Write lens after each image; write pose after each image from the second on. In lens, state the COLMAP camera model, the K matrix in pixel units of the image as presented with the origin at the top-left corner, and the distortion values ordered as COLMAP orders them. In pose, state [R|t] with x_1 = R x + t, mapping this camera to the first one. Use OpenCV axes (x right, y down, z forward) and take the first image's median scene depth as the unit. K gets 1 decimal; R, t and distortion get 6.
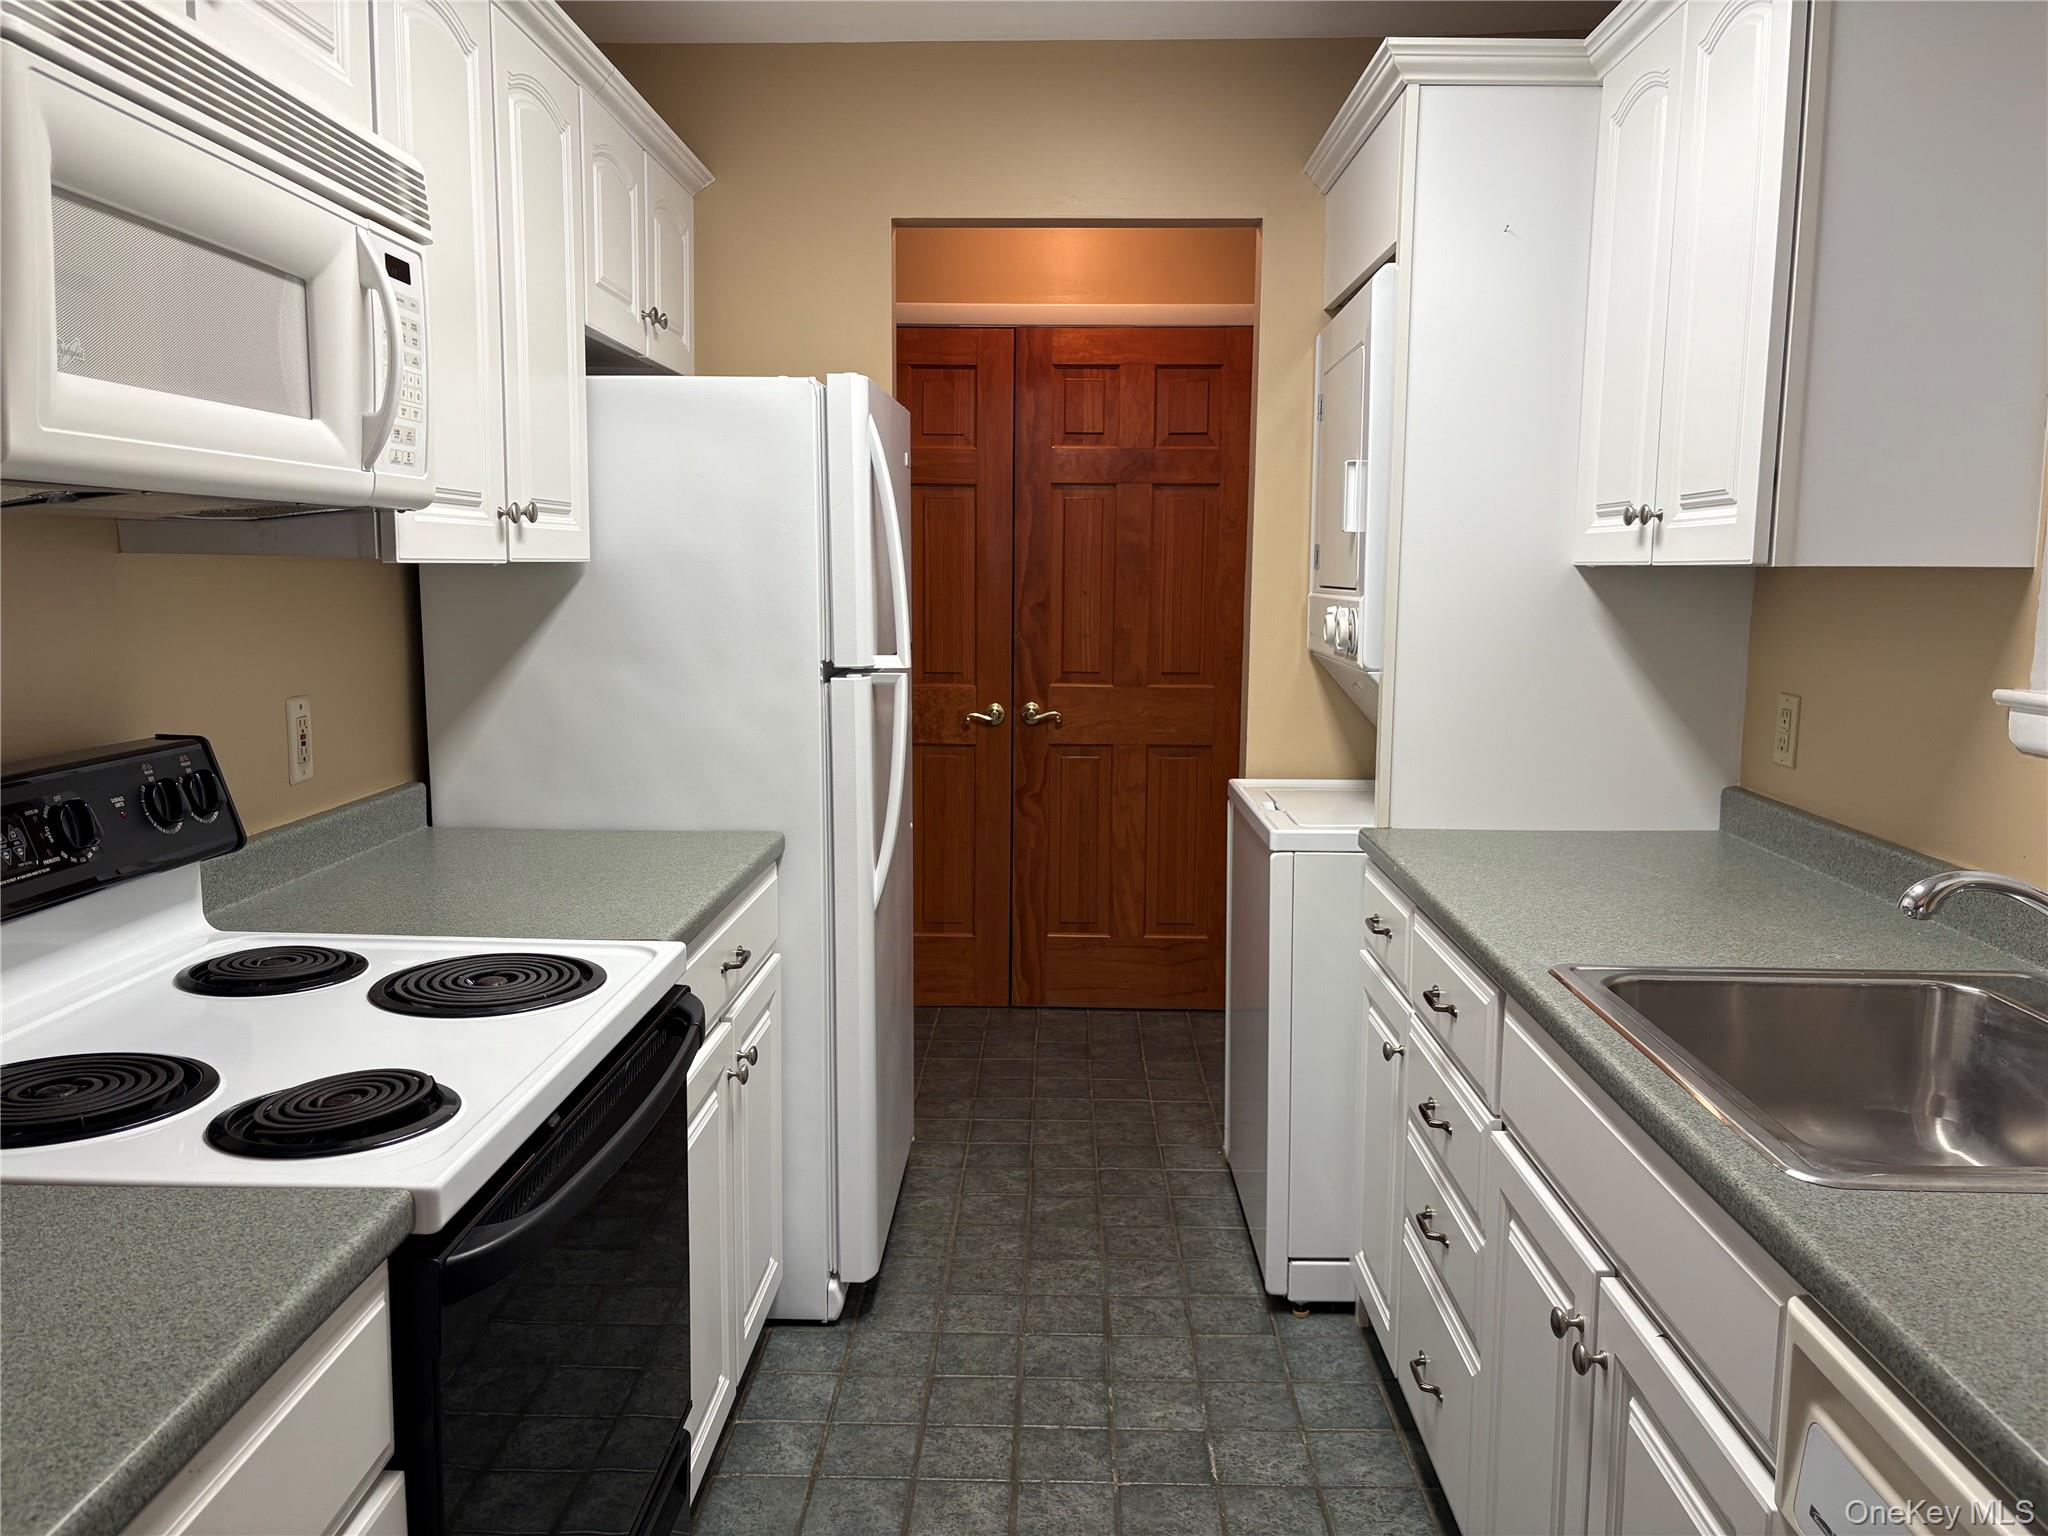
lens RADIAL K [[1531.8, 0, 1037.9], [0, 1531.8, 772.6], [0, 0, 1]] dist [0.048491, -0.048703]
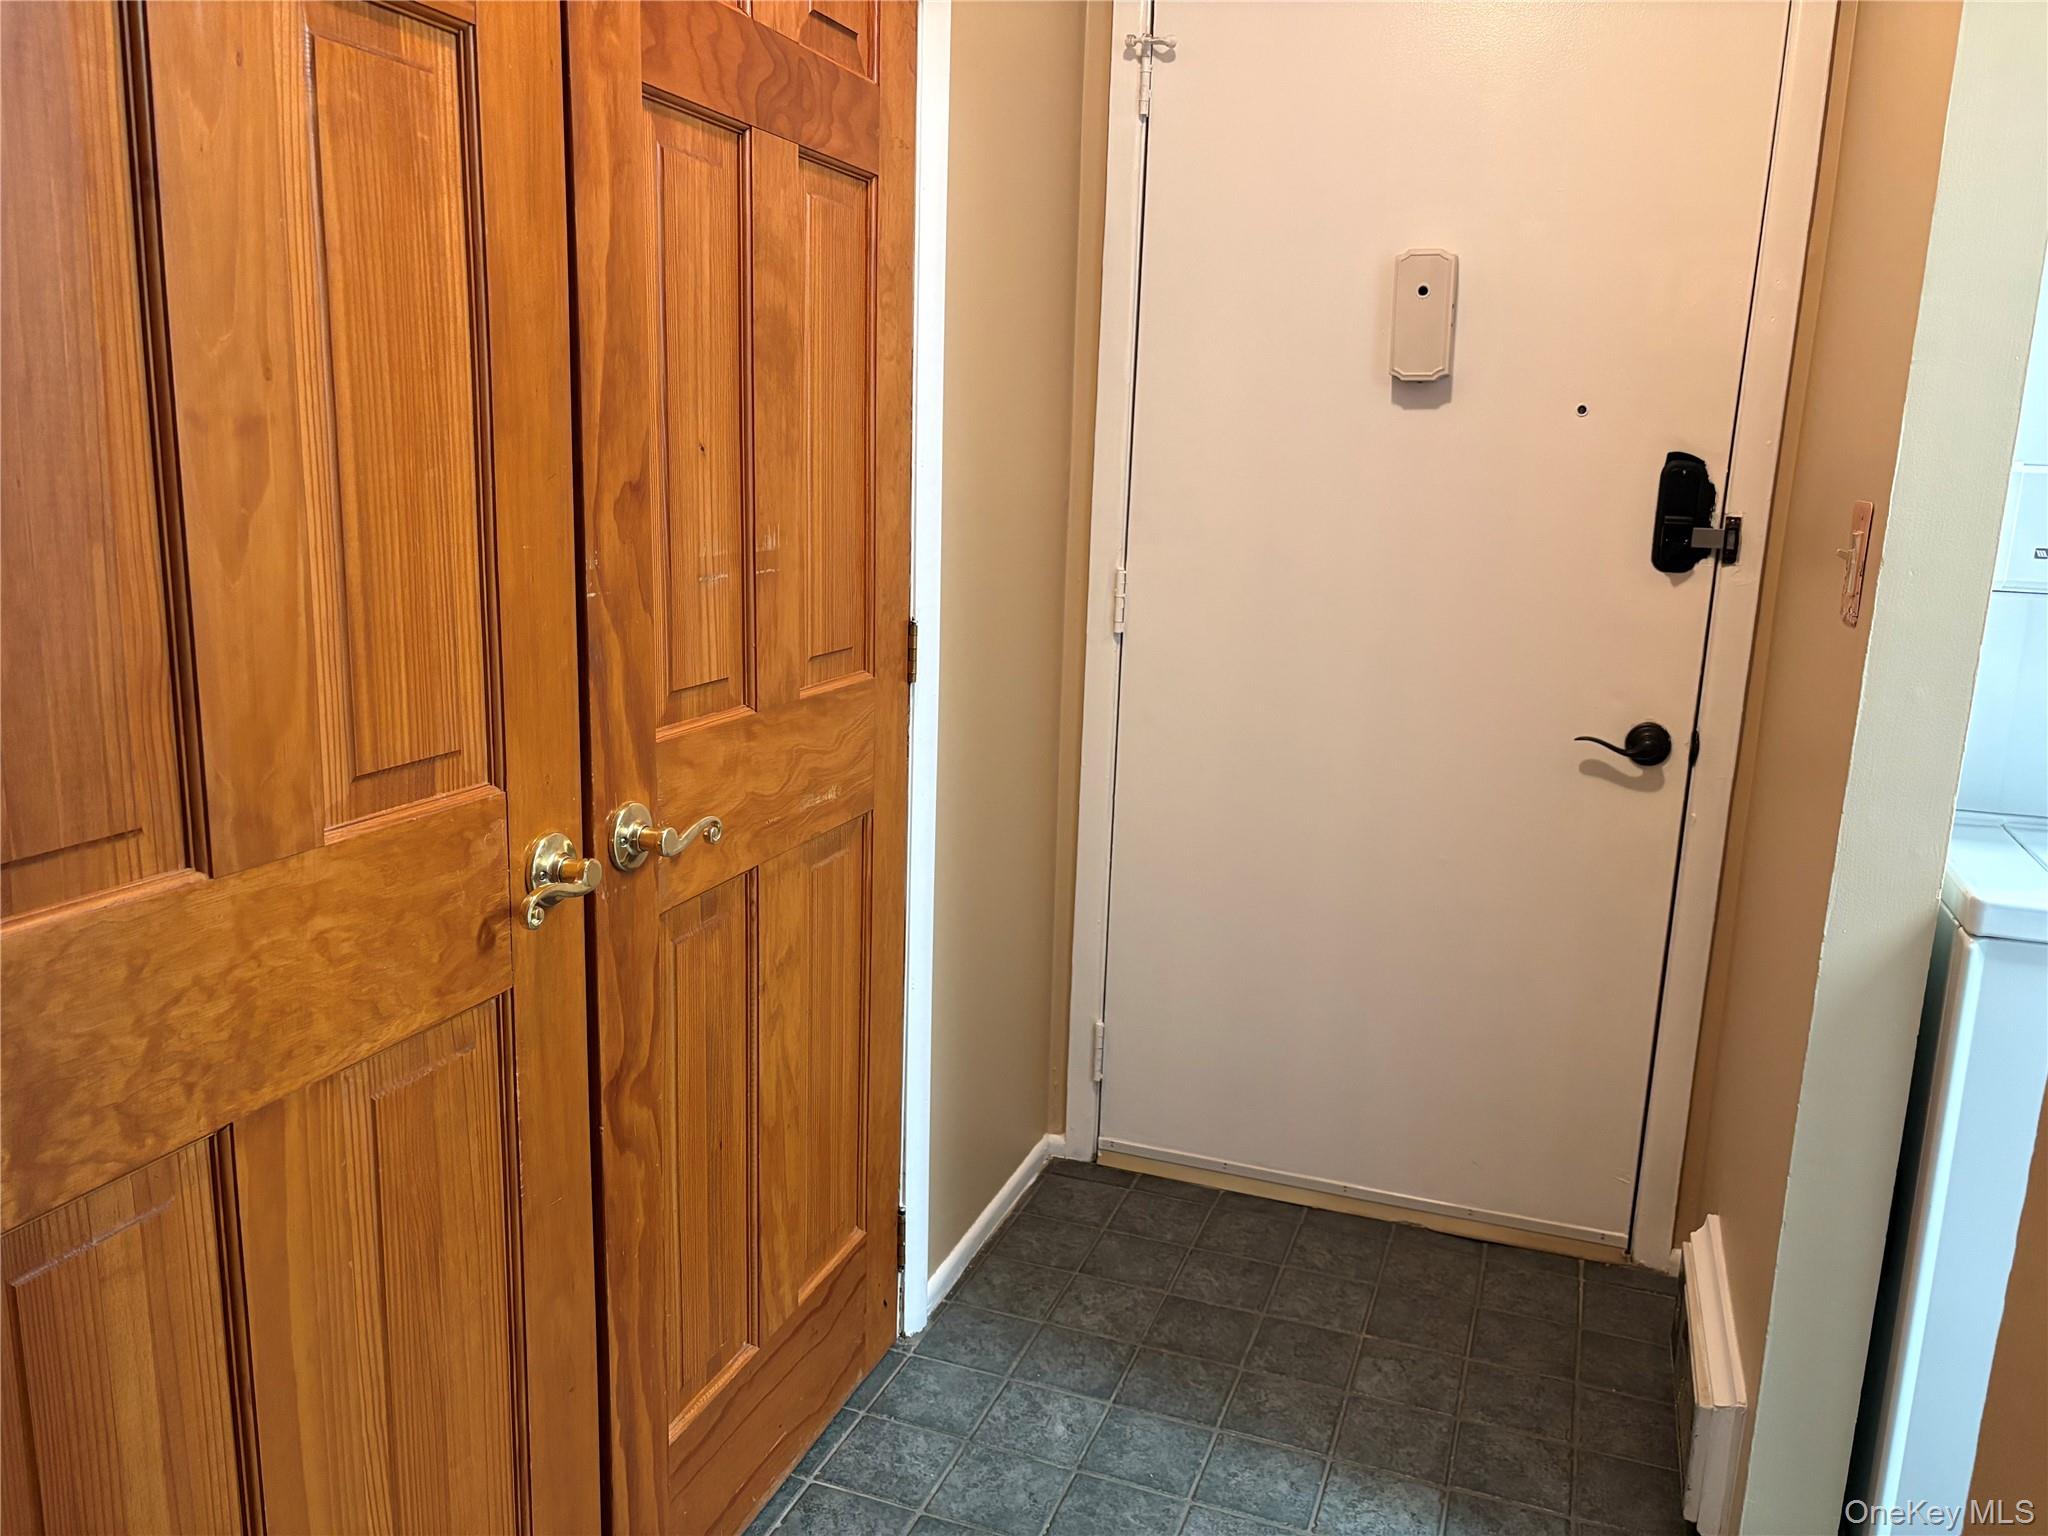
lens RADIAL K [[1531.8, 0, 1027.3], [0, 1531.8, 761.2], [0, 0, 1]] dist [0.048491, -0.048703]
pose [[0.319845, -0.190518, 0.928117, -0.449058], [0.095391, 0.981073, 0.168515, -0.165681], [-0.942656, 0.034635, 0.331965, 1.360550]]
